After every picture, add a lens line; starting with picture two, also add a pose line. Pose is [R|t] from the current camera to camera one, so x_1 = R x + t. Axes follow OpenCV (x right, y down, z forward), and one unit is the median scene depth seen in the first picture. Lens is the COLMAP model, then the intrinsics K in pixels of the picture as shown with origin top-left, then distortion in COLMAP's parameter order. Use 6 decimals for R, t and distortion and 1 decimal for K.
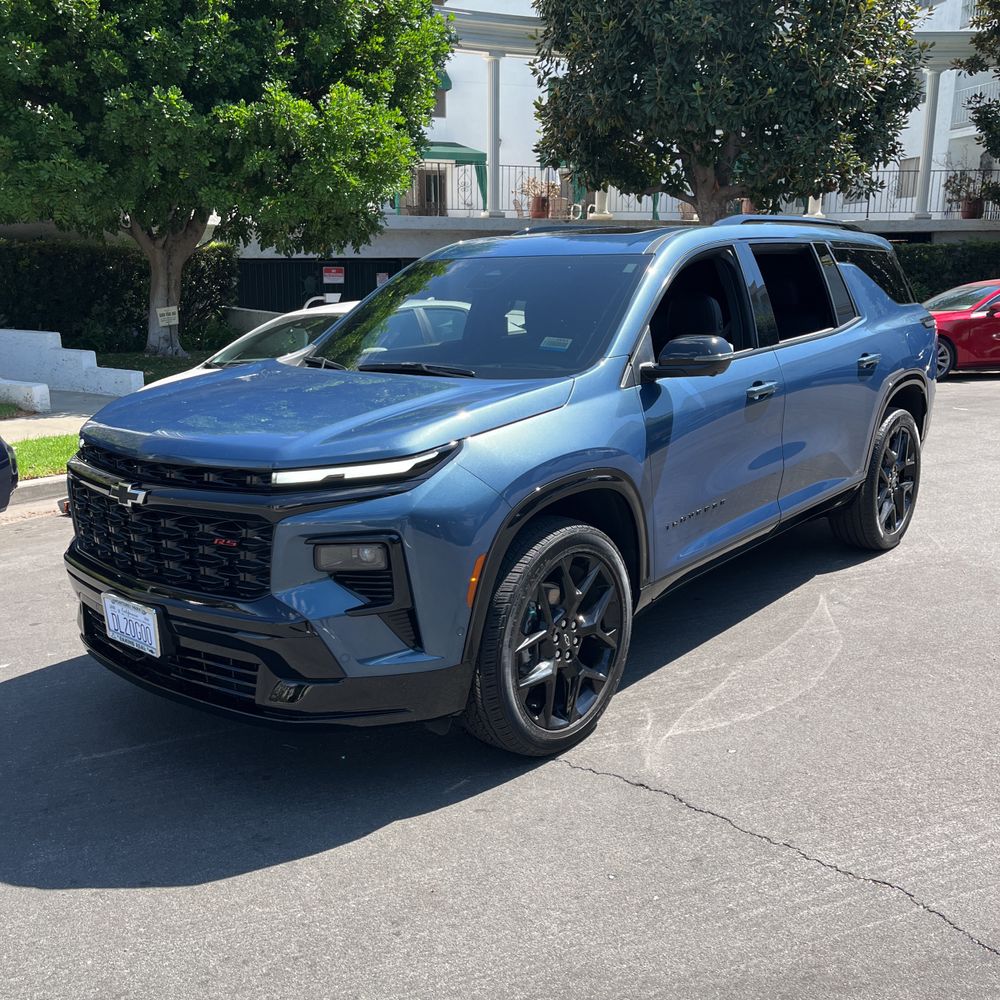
lens RADIAL K [[1046.0, 0, 500.0], [0, 1046.0, 500.0], [0, 0, 1]] dist [0.028538, -0.007862]
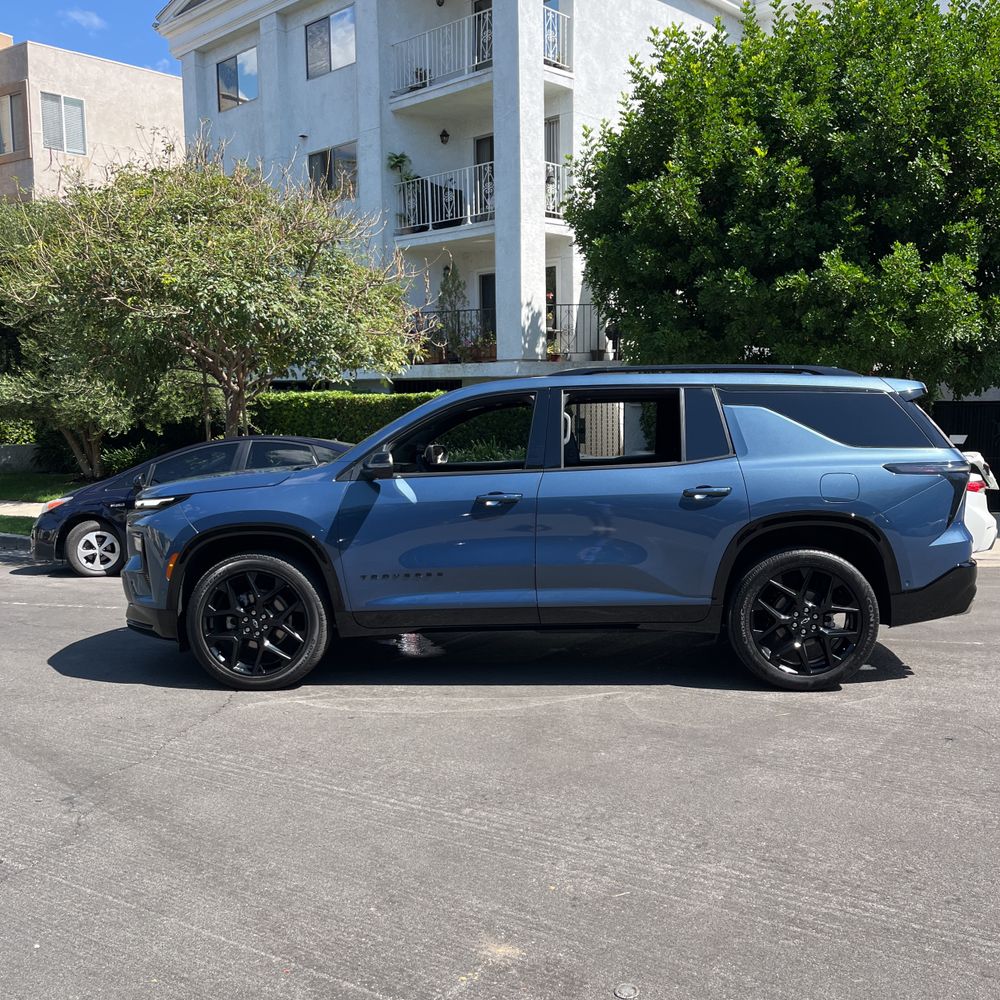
lens RADIAL K [[1032.6, 0, 504.6], [0, 1032.6, 507.9], [0, 0, 1]] dist [0.057224, -0.028094]
pose [[0.586287, 0.081028, -0.806041, 0.524308], [-0.180663, 0.983005, -0.032591, -0.021541], [0.789702, 0.164730, 0.590961, 0.097080]]
